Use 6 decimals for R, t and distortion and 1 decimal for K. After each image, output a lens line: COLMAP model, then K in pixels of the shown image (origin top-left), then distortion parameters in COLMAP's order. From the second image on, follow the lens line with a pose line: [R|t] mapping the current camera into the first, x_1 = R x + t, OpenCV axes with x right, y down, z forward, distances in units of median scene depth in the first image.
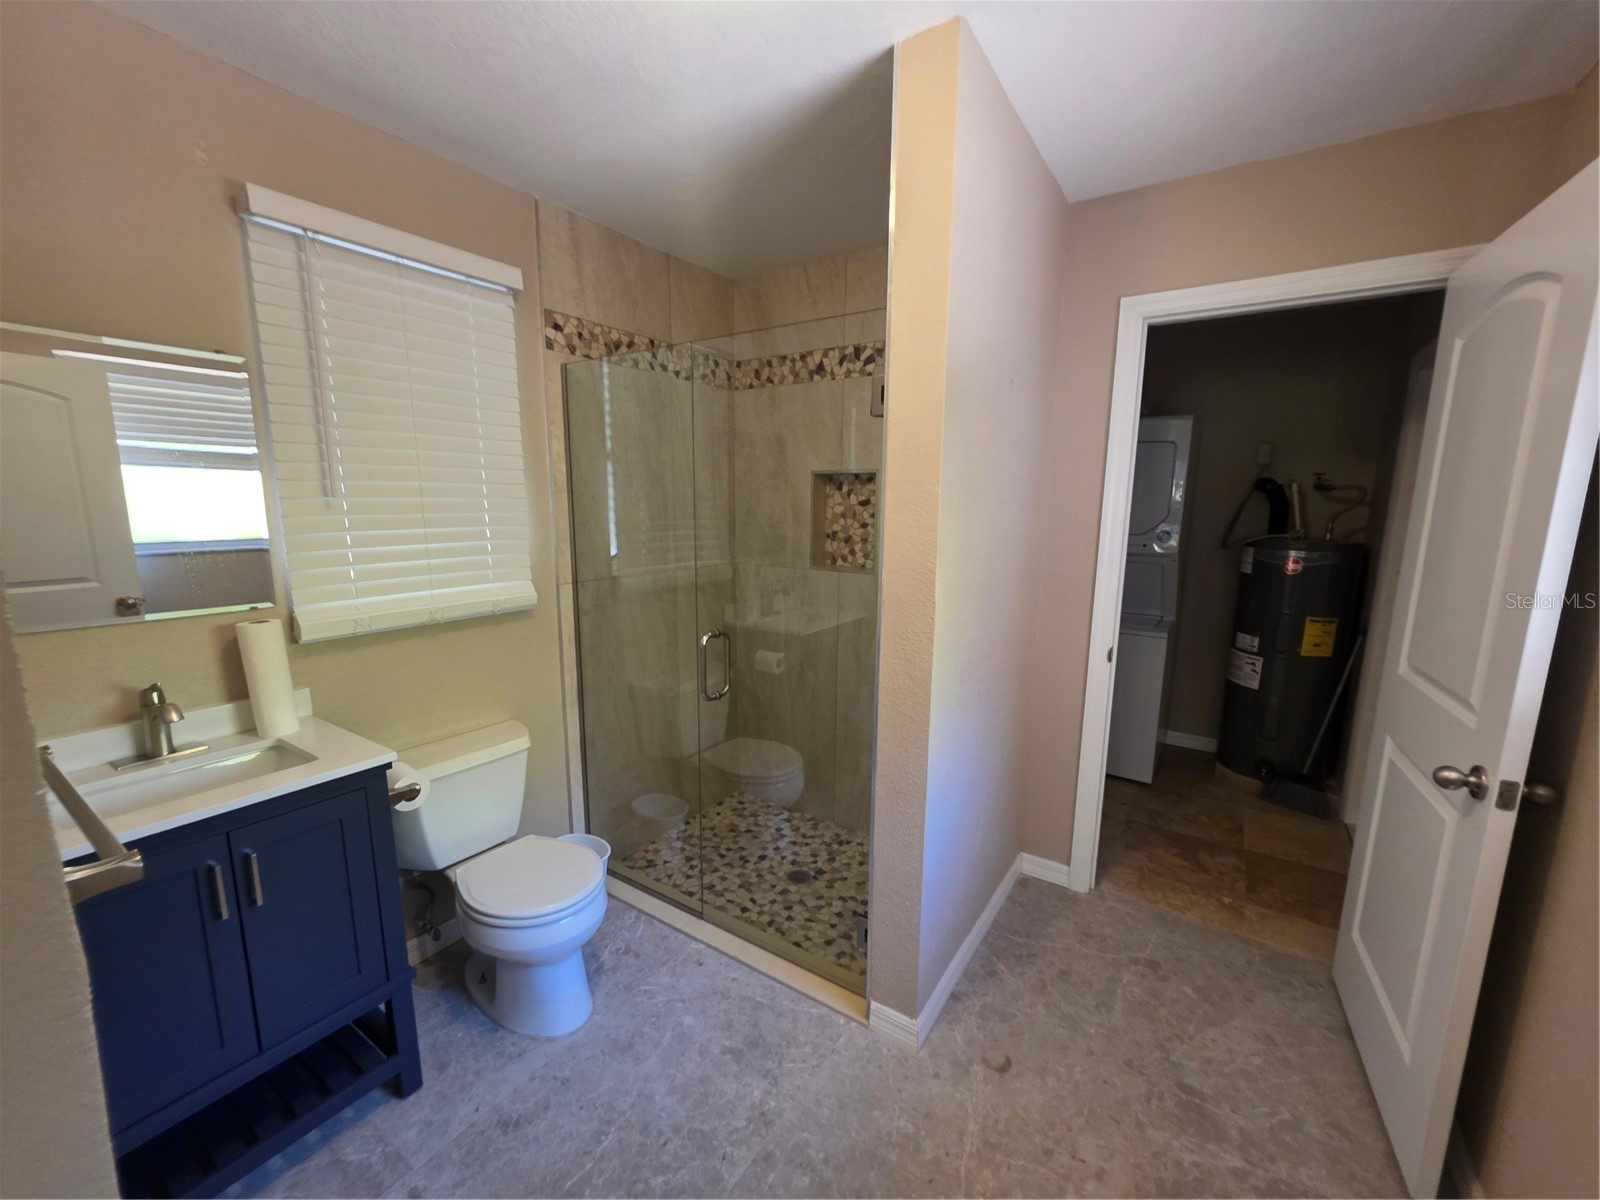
lens RADIAL K [[643.0, 0, 787.2], [0, 643.0, 607.5], [0, 0, 1]] dist [0.004281, -0.000325]
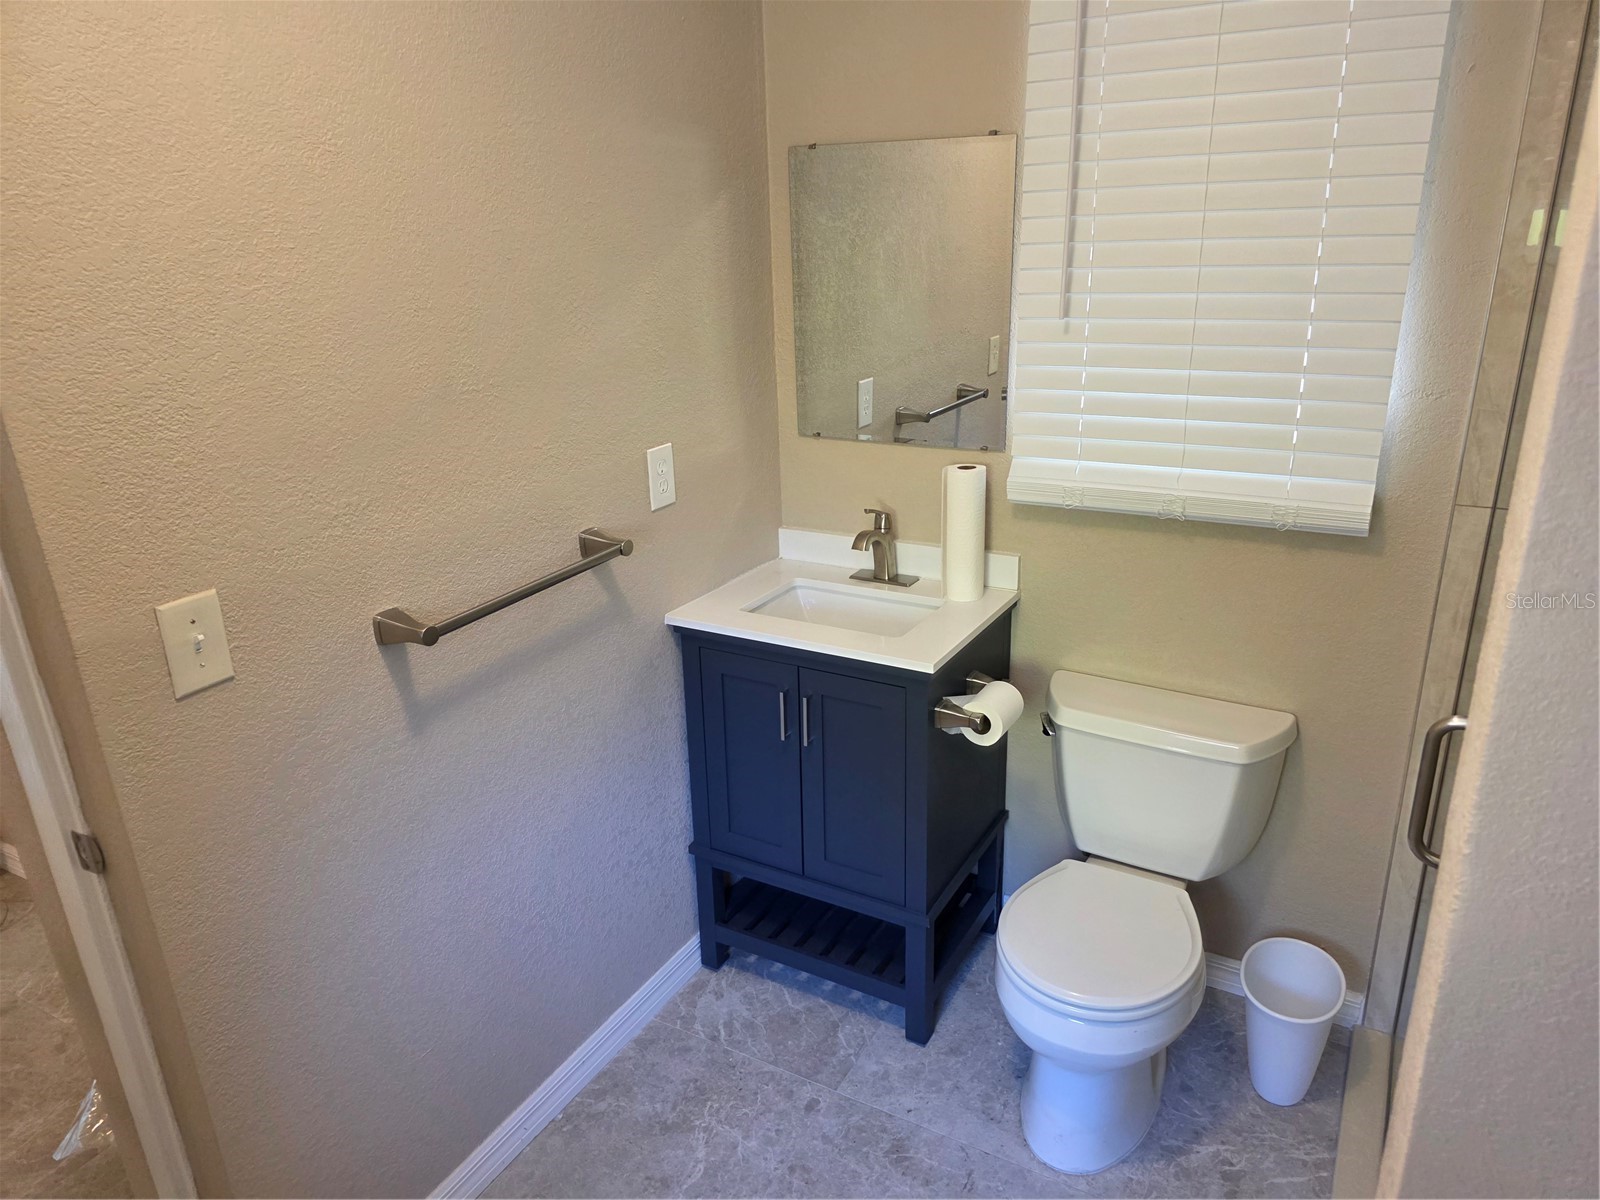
lens RADIAL K [[1019.2, 0, 804.2], [0, 1019.2, 606.8], [0, 0, 1]] dist [0.006429, 0.000786]
pose [[0.108377, 0.329114, -0.938050, 0.456481], [-0.139117, 0.939344, 0.313495, -0.184638], [0.984328, 0.096523, 0.147588, 0.562393]]
